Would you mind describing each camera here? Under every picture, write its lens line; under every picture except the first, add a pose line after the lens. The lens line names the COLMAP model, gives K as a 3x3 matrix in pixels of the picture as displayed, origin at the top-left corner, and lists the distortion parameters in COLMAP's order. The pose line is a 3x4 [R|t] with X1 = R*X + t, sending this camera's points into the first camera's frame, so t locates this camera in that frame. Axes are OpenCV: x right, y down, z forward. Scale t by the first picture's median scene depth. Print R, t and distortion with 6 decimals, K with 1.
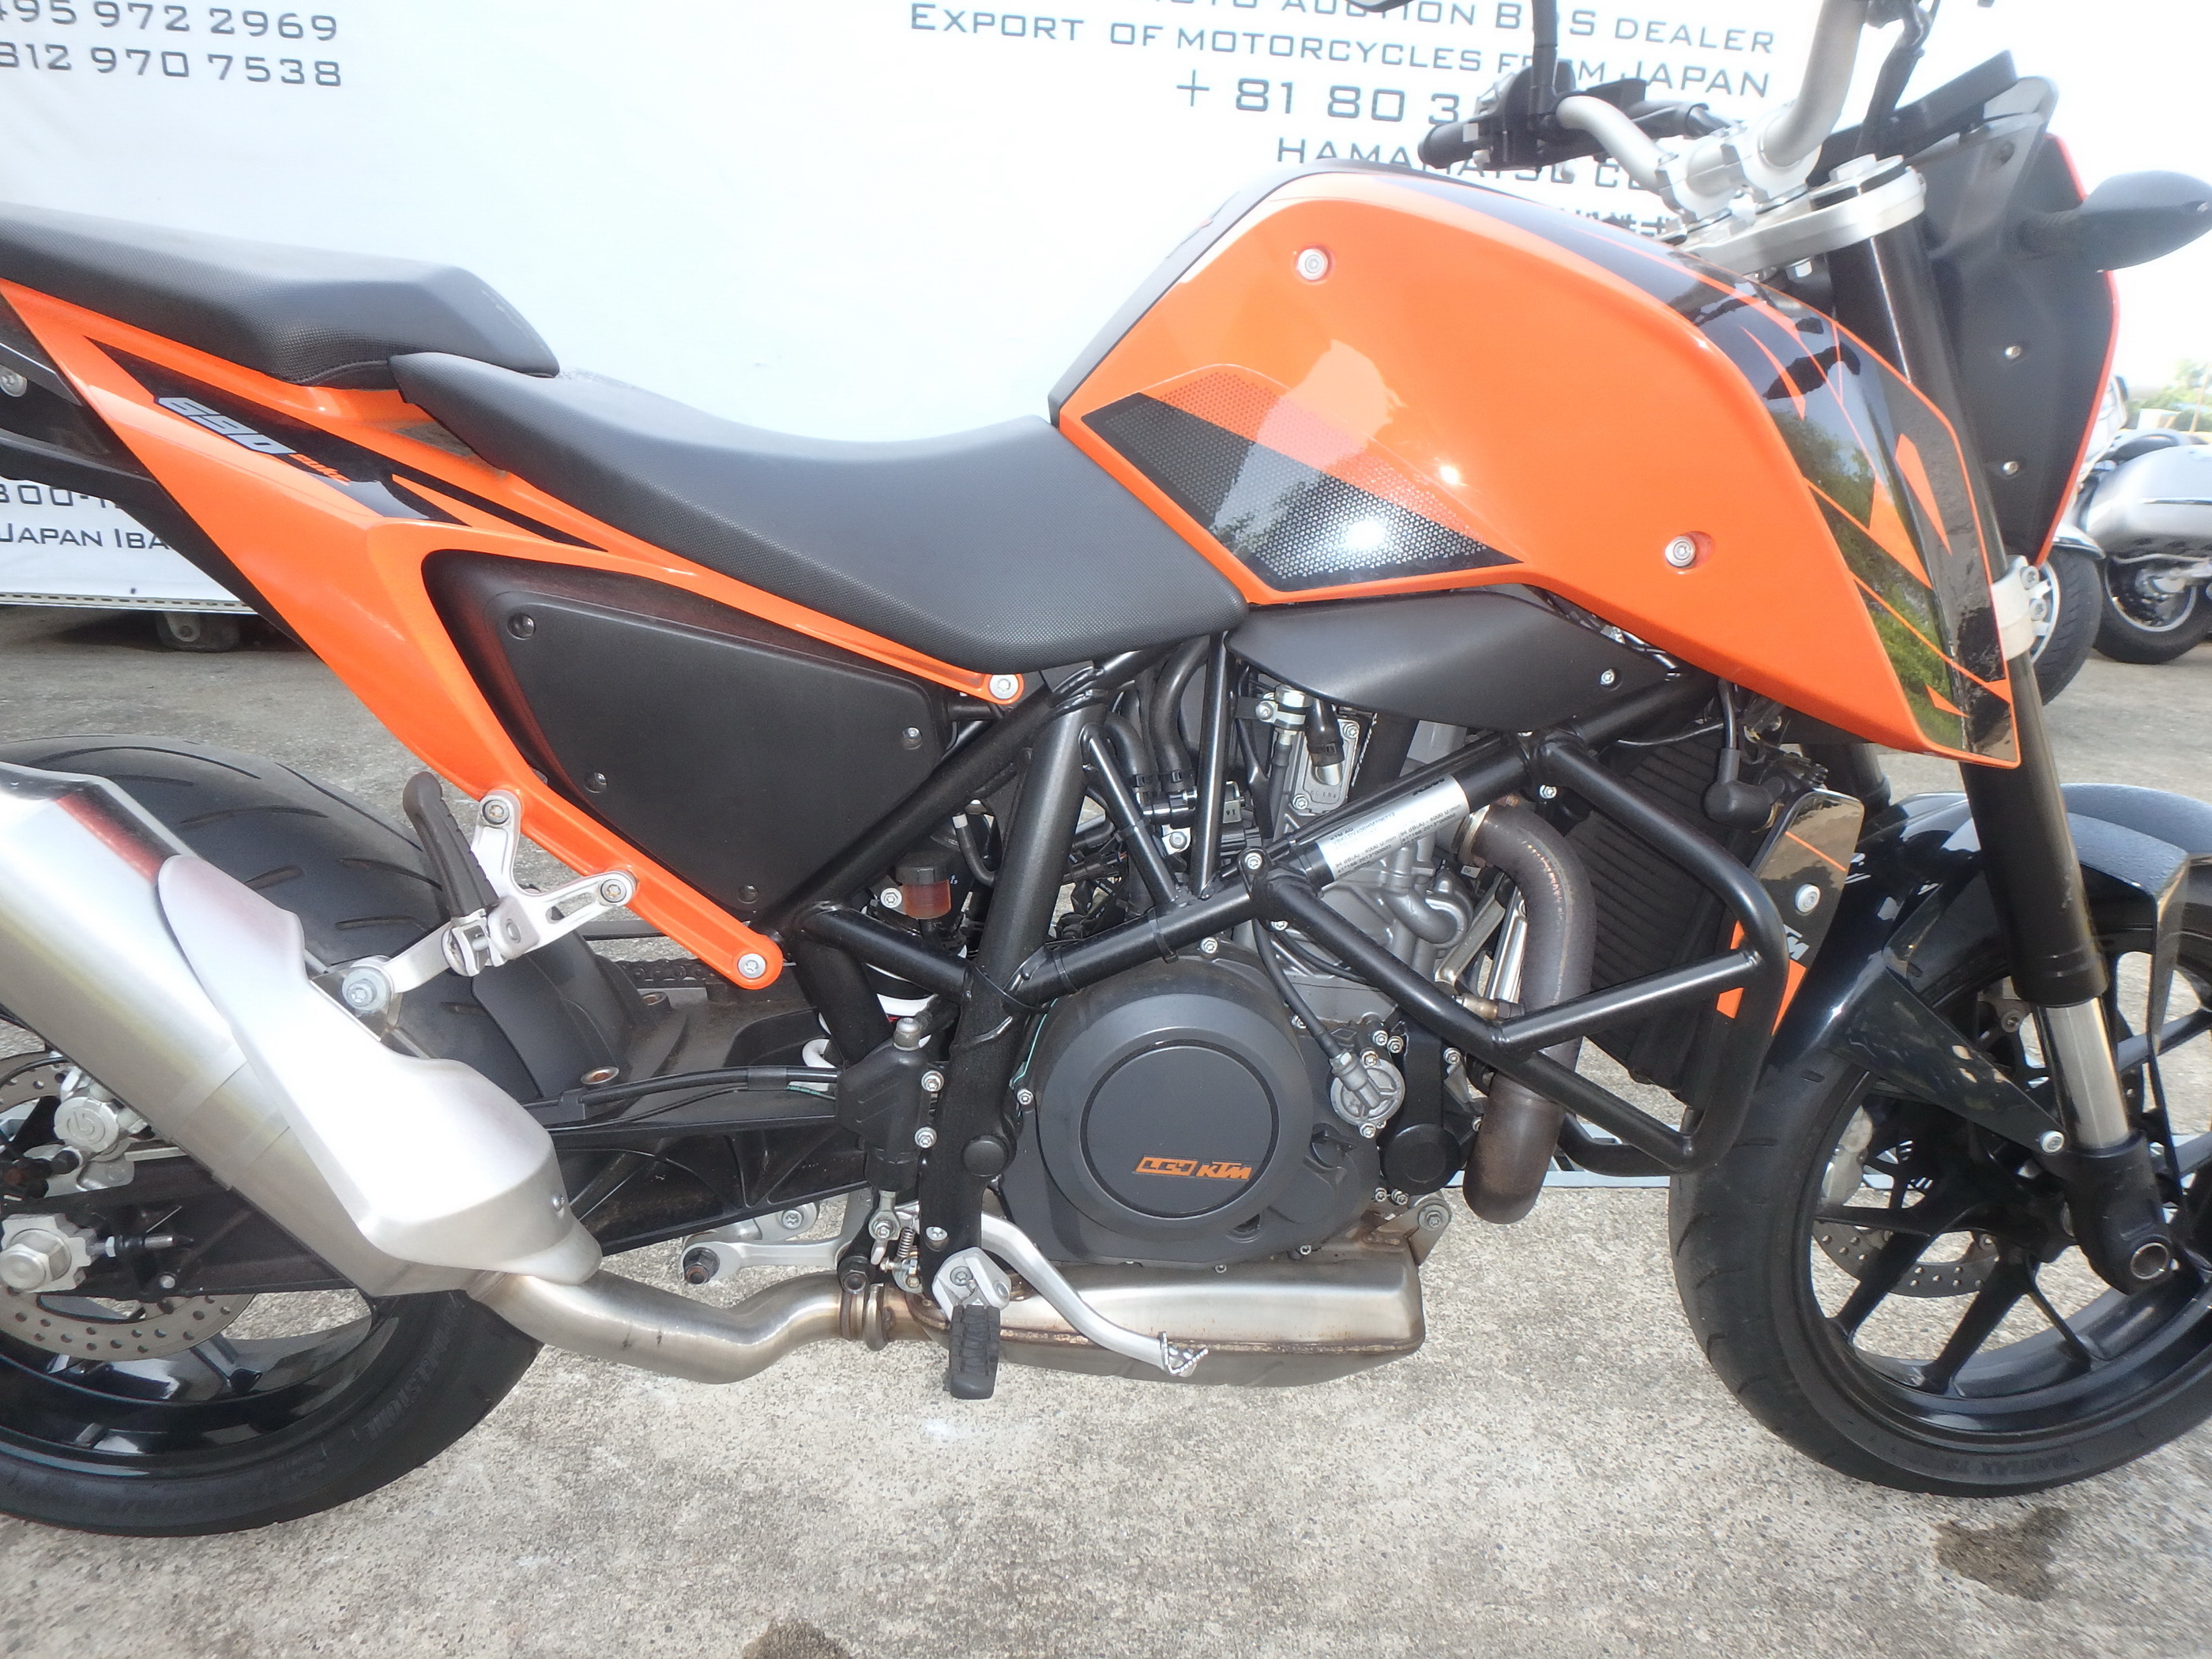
lens RADIAL K [[1365.2, 0, 1113.3], [0, 1365.2, 844.5], [0, 0, 1]] dist [-0.034523, 0.013310]
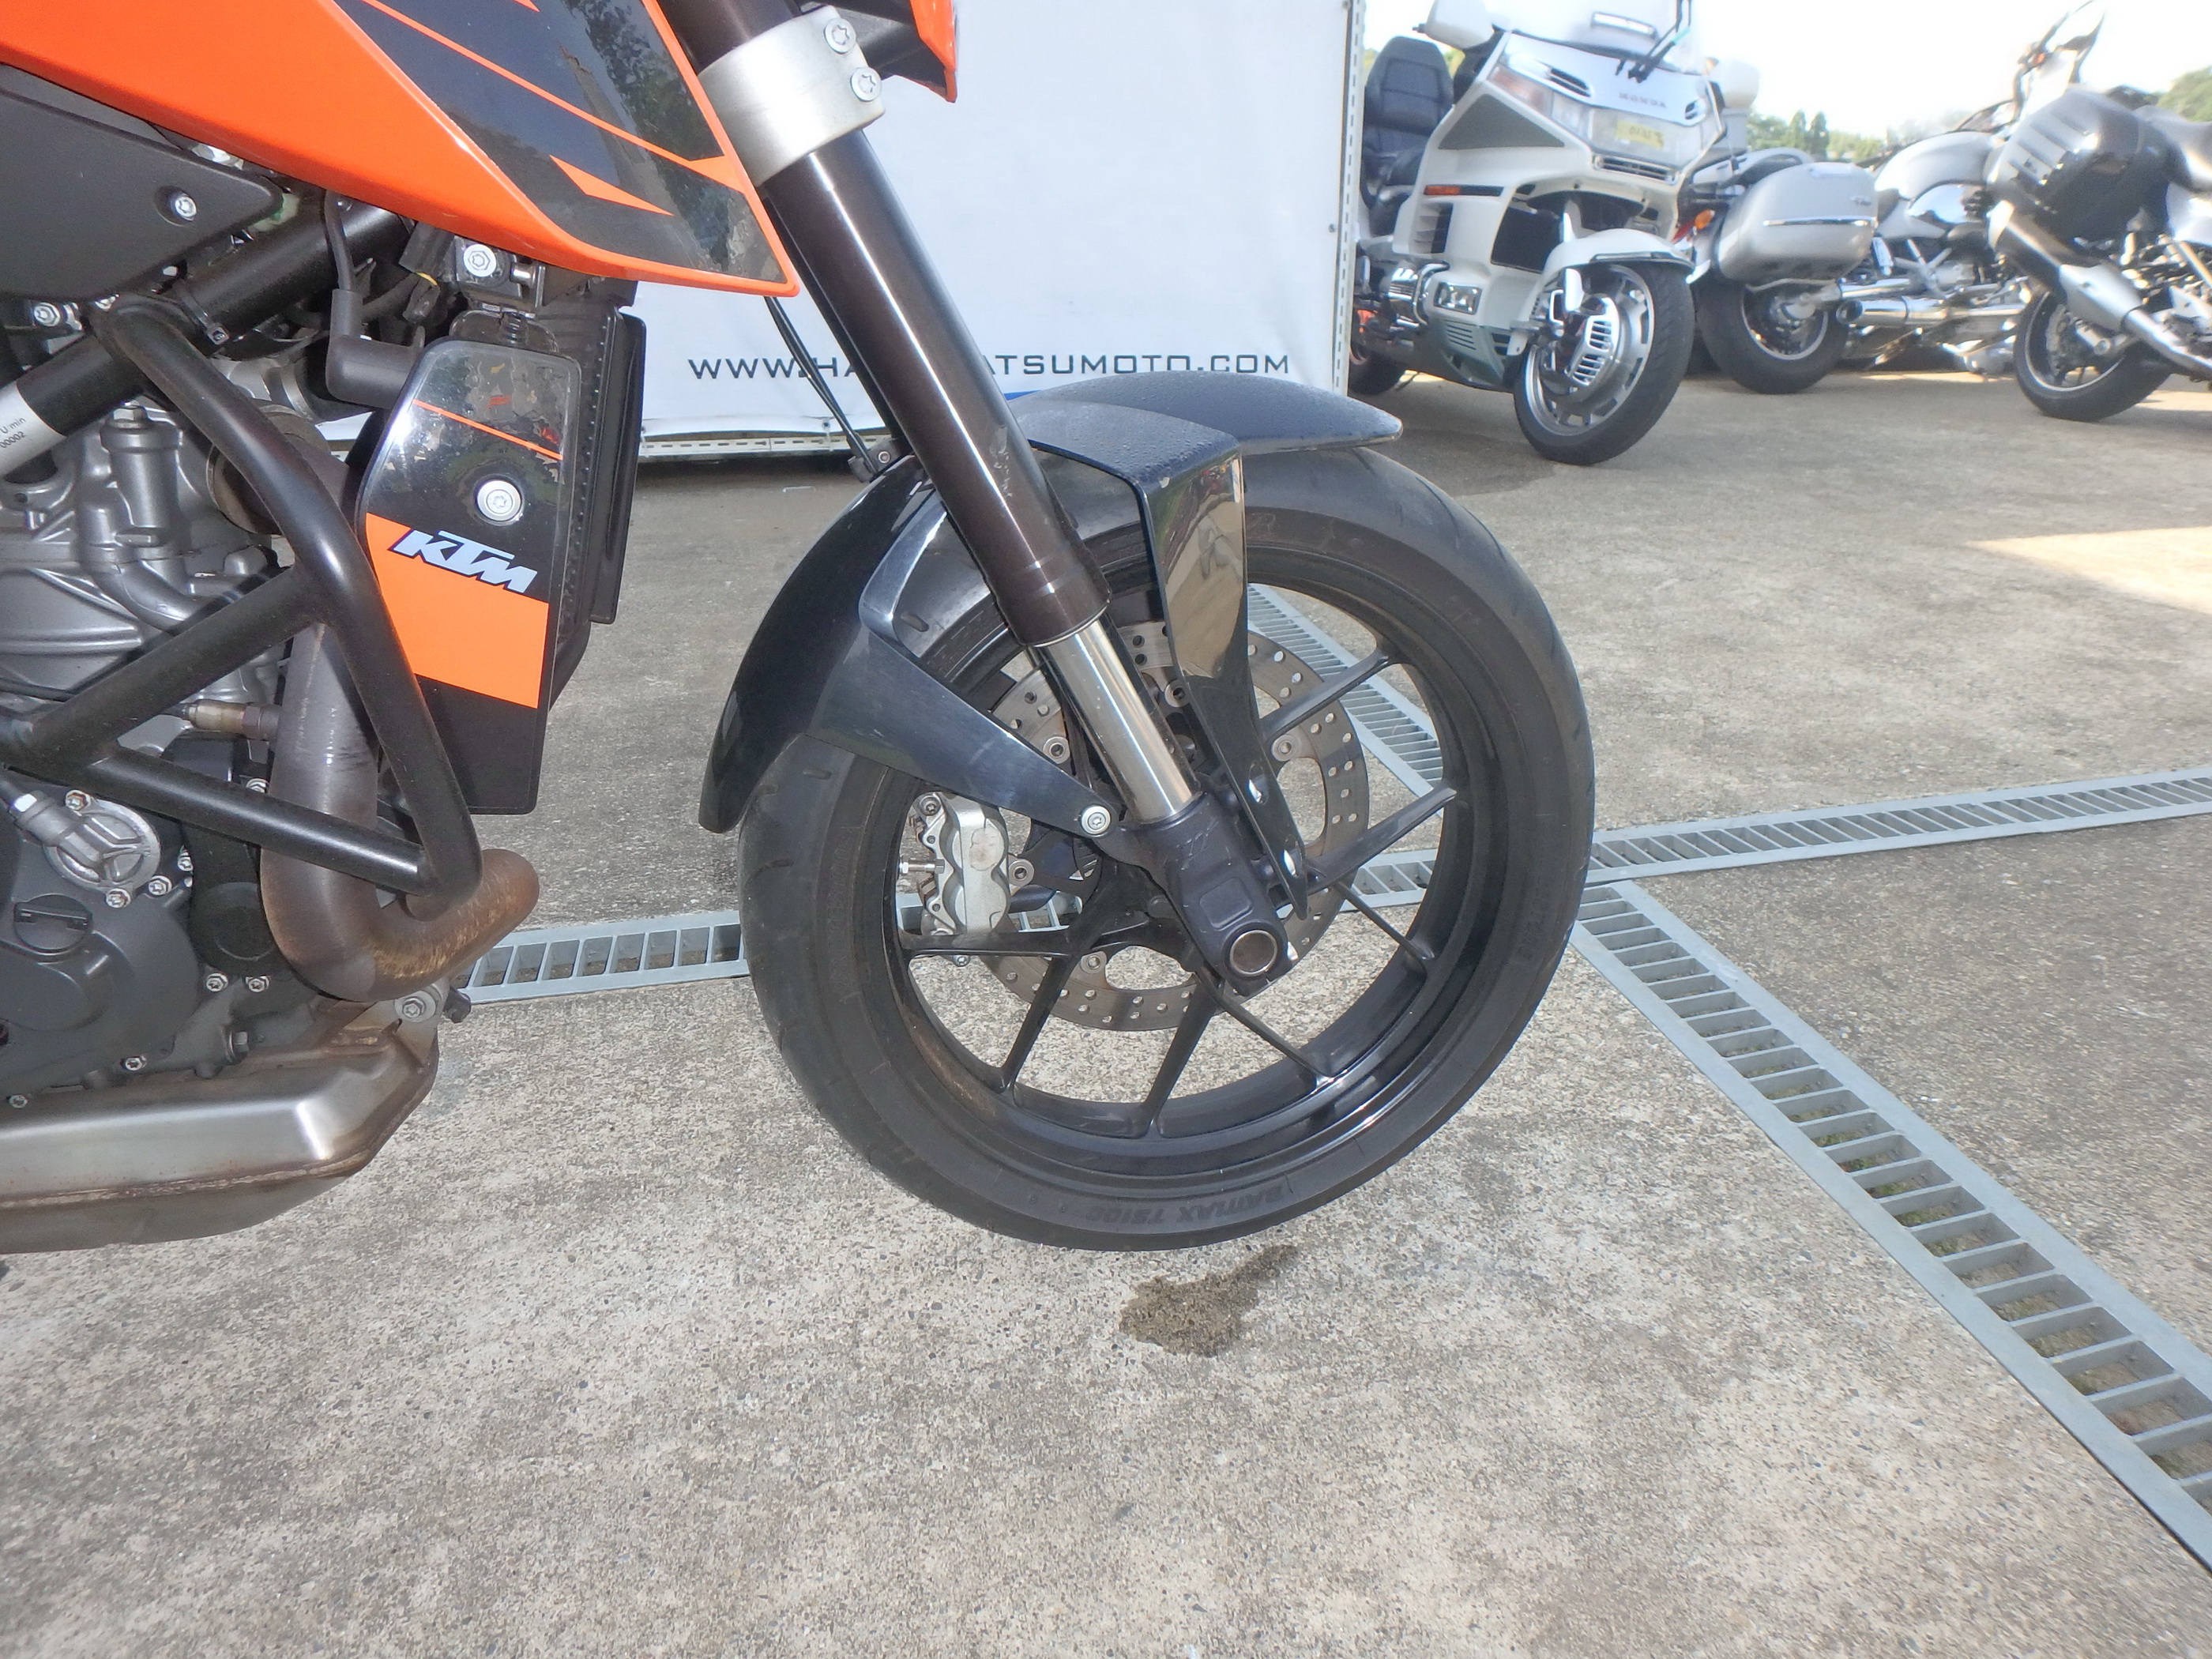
lens RADIAL K [[1363.2, 0, 1107.9], [0, 1363.2, 835.7], [0, 0, 1]] dist [-0.038236, 0.010897]
pose [[0.986588, -0.111103, 0.119588, 0.542497], [0.097046, 0.988312, 0.117563, 0.122315], [-0.131252, -0.104381, 0.985839, 0.180348]]
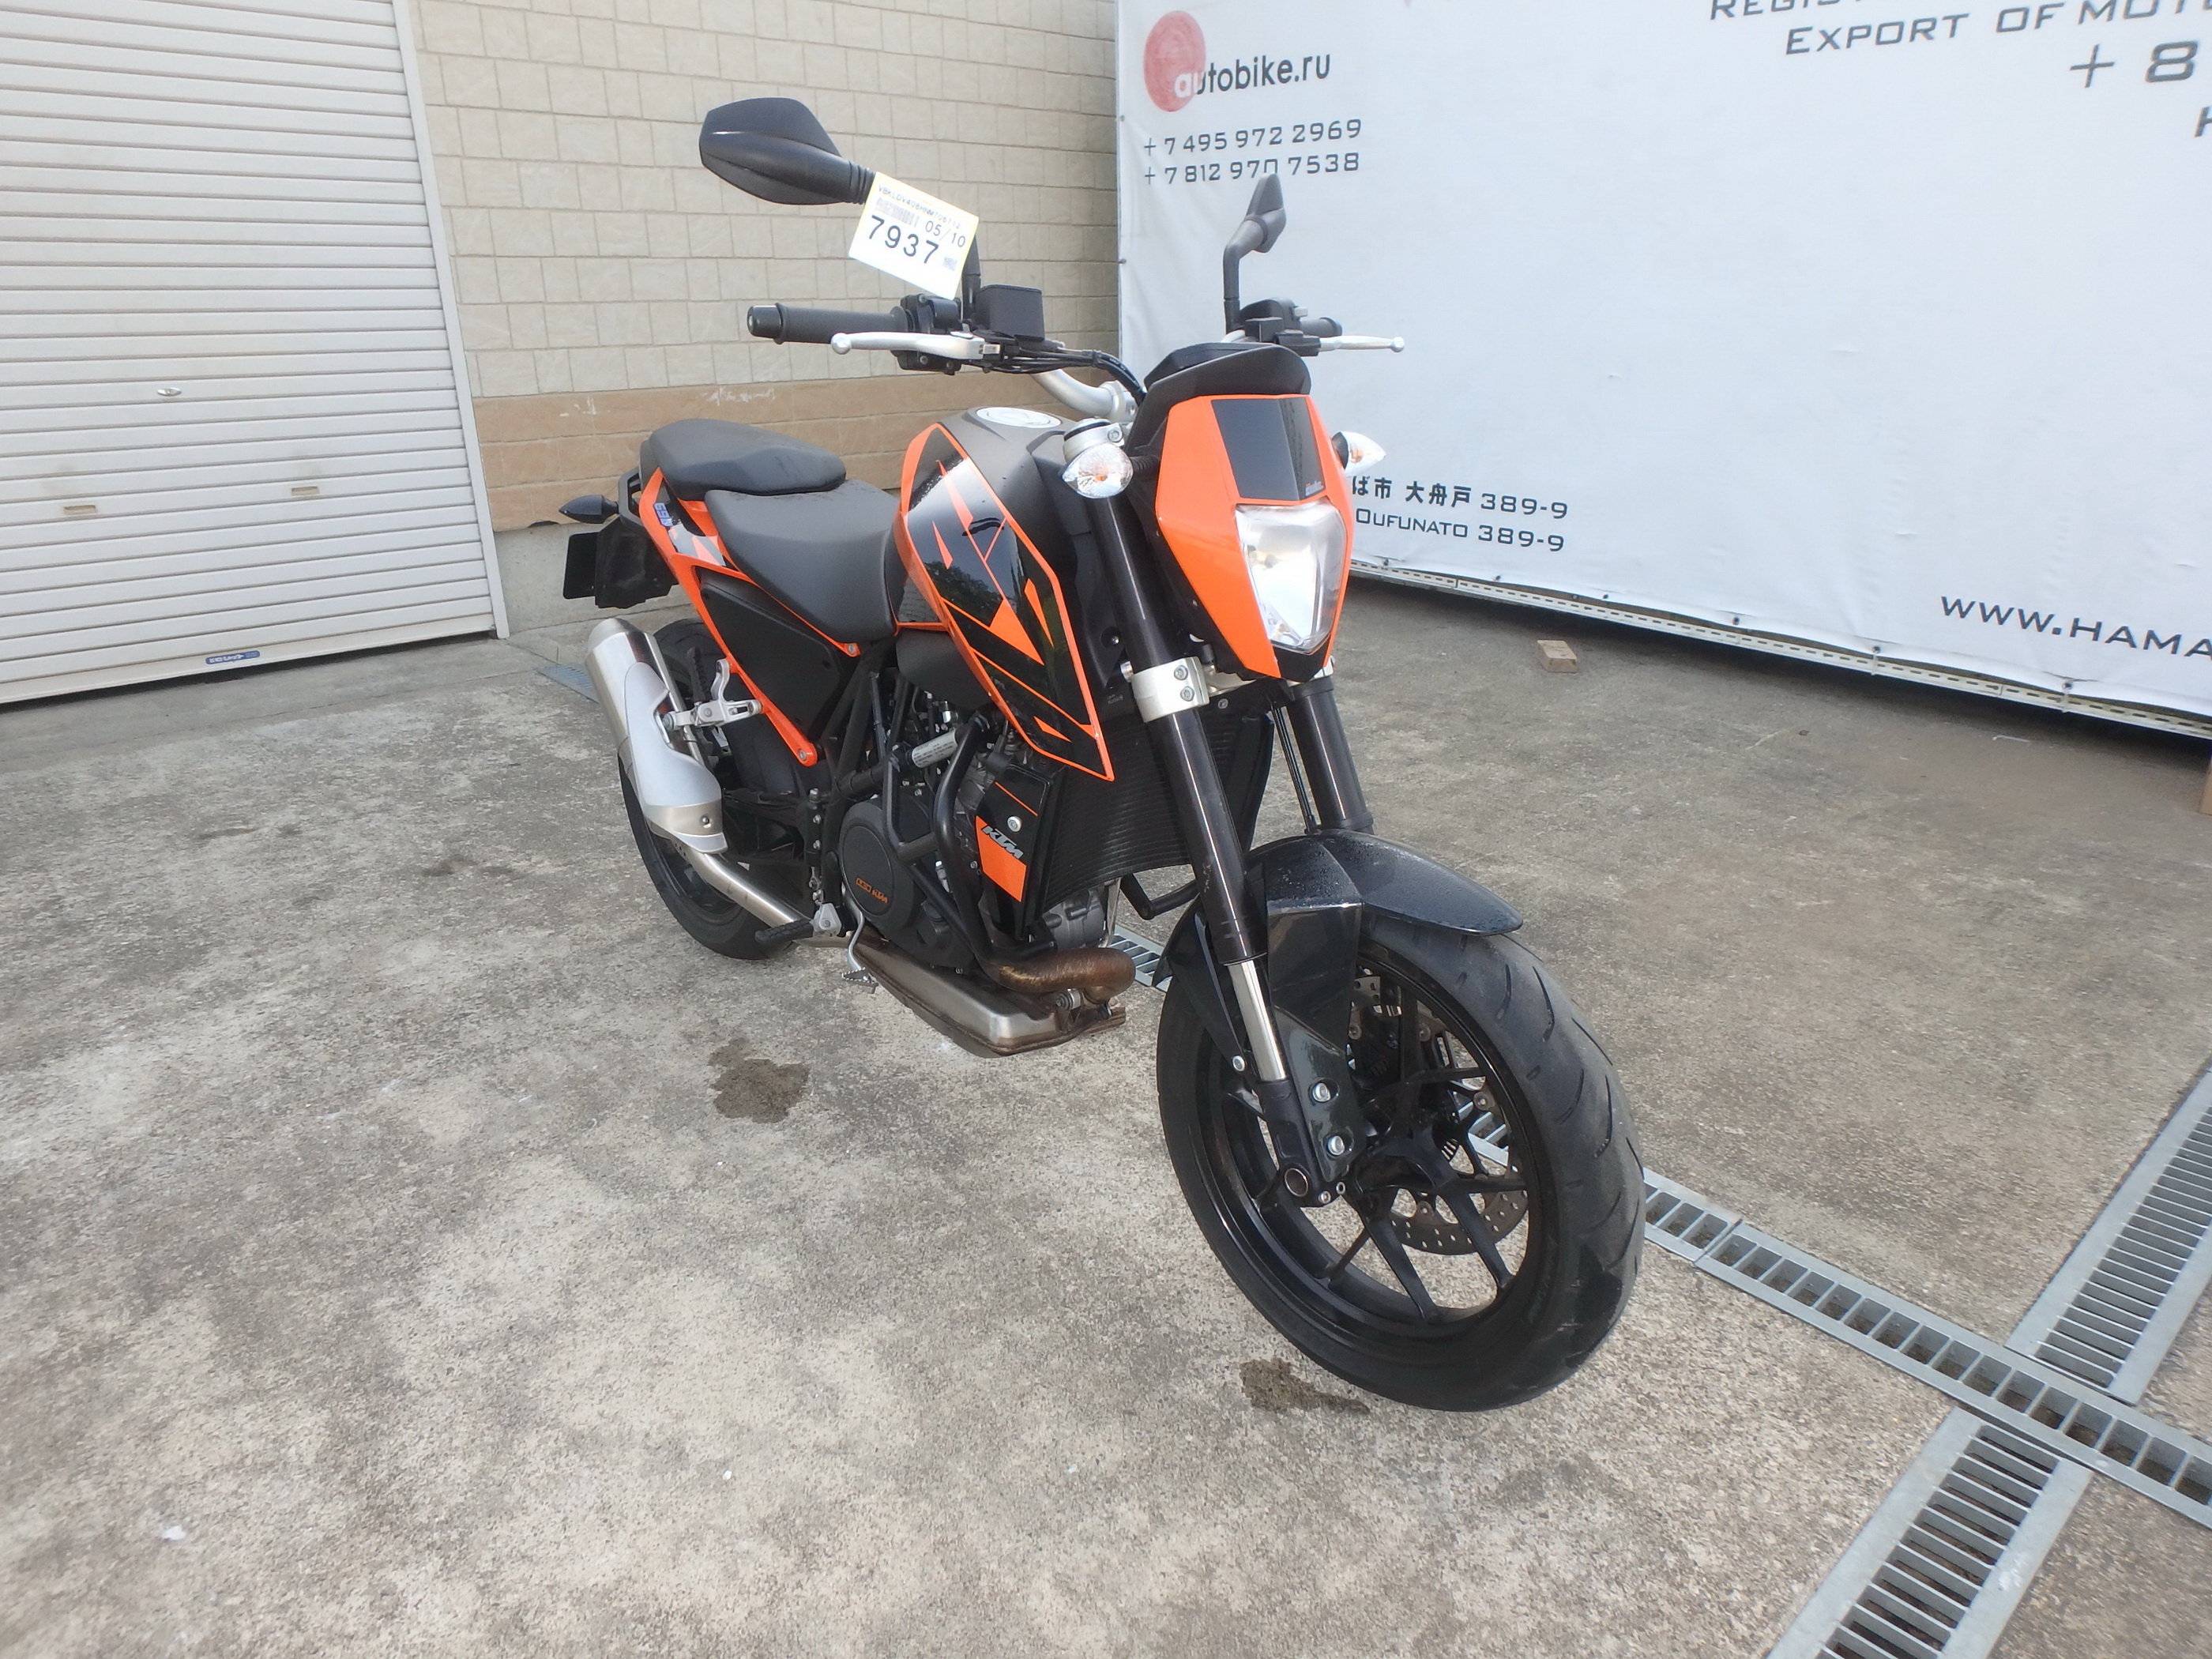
lens RADIAL K [[1365.2, 0, 1113.3], [0, 1365.2, 844.5], [0, 0, 1]] dist [-0.034523, 0.013310]
pose [[0.623504, 0.247418, -0.741638, 1.455697], [-0.217939, 0.966007, 0.139046, -0.157107], [0.750830, 0.074936, 0.656231, -0.072536]]
